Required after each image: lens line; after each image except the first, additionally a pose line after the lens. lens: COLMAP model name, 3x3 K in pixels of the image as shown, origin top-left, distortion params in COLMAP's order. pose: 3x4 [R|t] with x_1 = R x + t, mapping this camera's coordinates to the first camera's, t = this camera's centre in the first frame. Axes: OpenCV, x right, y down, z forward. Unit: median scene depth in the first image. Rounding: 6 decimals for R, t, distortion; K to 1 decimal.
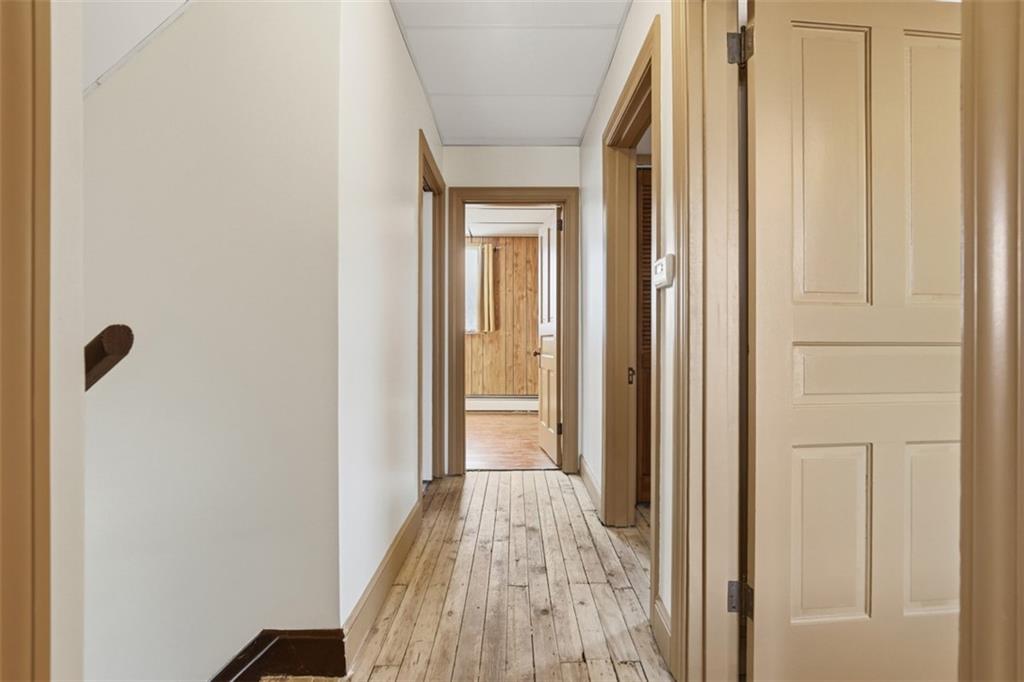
lens RADIAL K [[490.5, 0, 512.0], [0, 490.5, 338.8], [0, 0, 1]] dist [-0.018219, 0.004276]
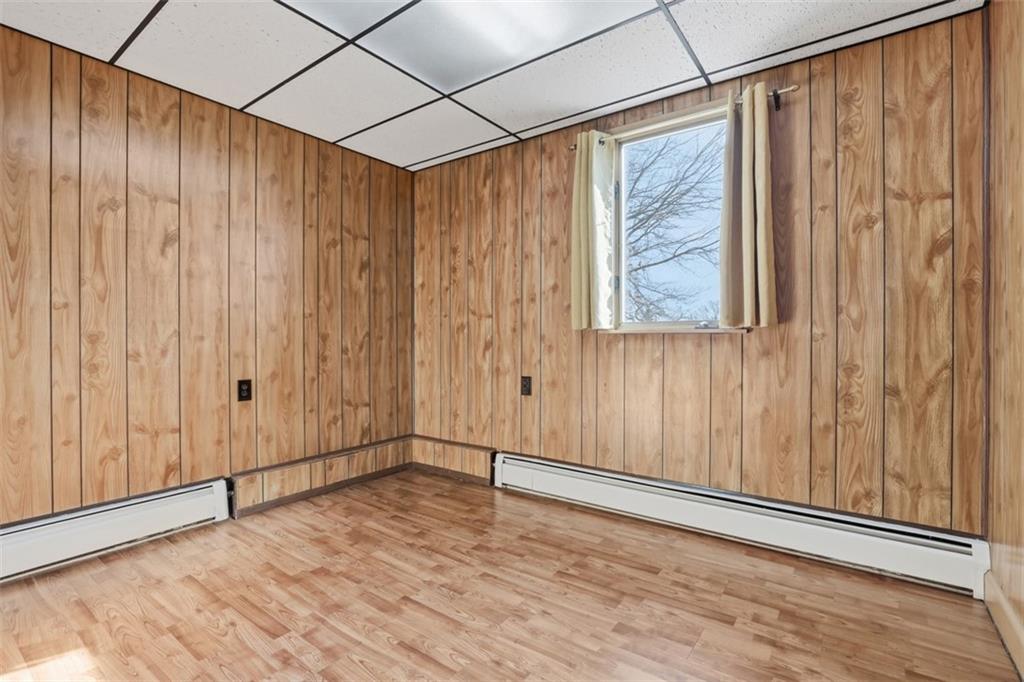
lens RADIAL K [[490.5, 0, 514.3], [0, 490.5, 340.8], [0, 0, 1]] dist [-0.018219, 0.004276]
pose [[0.824815, 0.002133, -0.565398, 0.009284], [-0.000434, 0.999995, 0.003139, -0.004849], [0.565402, -0.002344, 0.824812, 0.591611]]
